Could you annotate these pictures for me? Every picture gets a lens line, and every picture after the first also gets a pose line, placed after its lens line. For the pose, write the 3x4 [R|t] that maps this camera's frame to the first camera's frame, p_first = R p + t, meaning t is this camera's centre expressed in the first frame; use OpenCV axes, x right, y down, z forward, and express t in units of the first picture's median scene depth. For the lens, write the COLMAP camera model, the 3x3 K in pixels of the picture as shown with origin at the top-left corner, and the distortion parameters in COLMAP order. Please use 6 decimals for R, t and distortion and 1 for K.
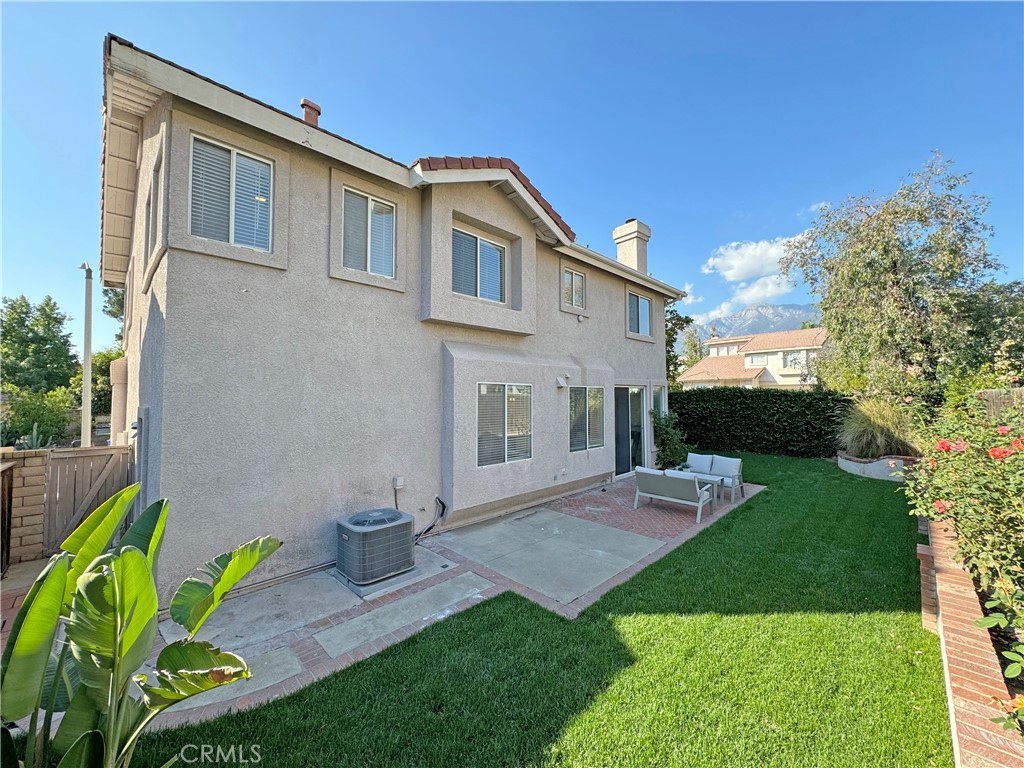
lens RADIAL K [[408.0, 0, 512.0], [0, 408.0, 384.0], [0, 0, 1]] dist [0.019603, 0.000014]
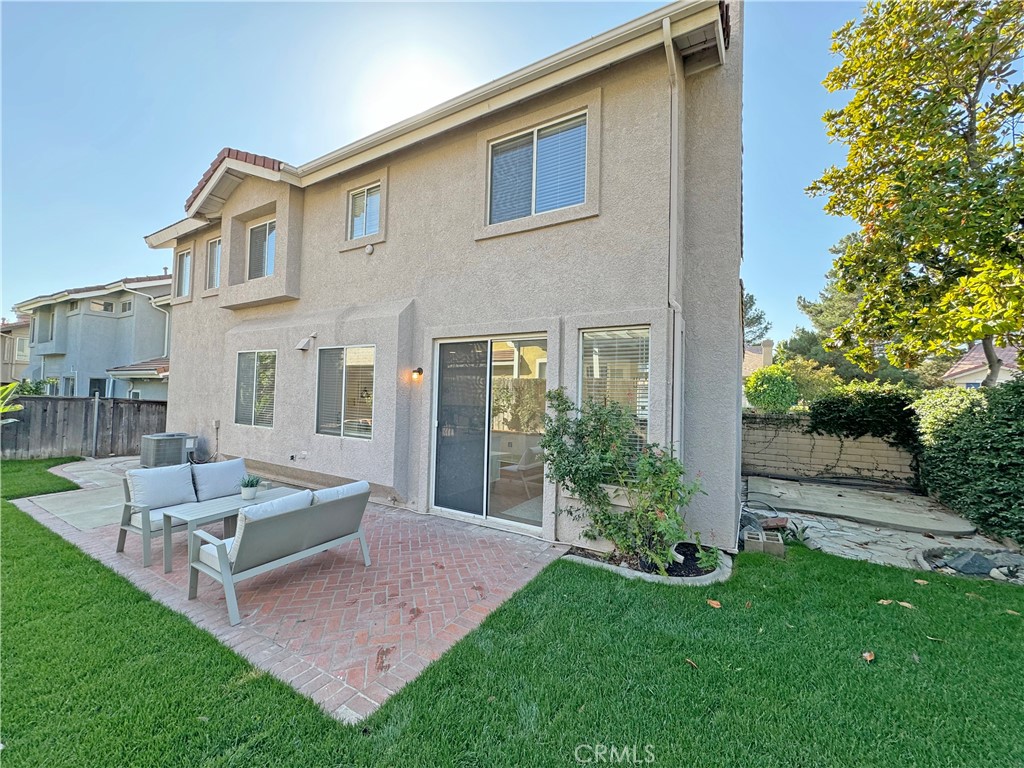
lens RADIAL K [[408.0, 0, 512.0], [0, 408.0, 384.0], [0, 0, 1]] dist [0.019603, 0.000014]
pose [[0.251283, 0.096809, -0.963060, 0.769281], [0.081944, 0.989286, 0.120826, 0.000337], [0.964439, -0.109278, 0.240657, 0.893779]]
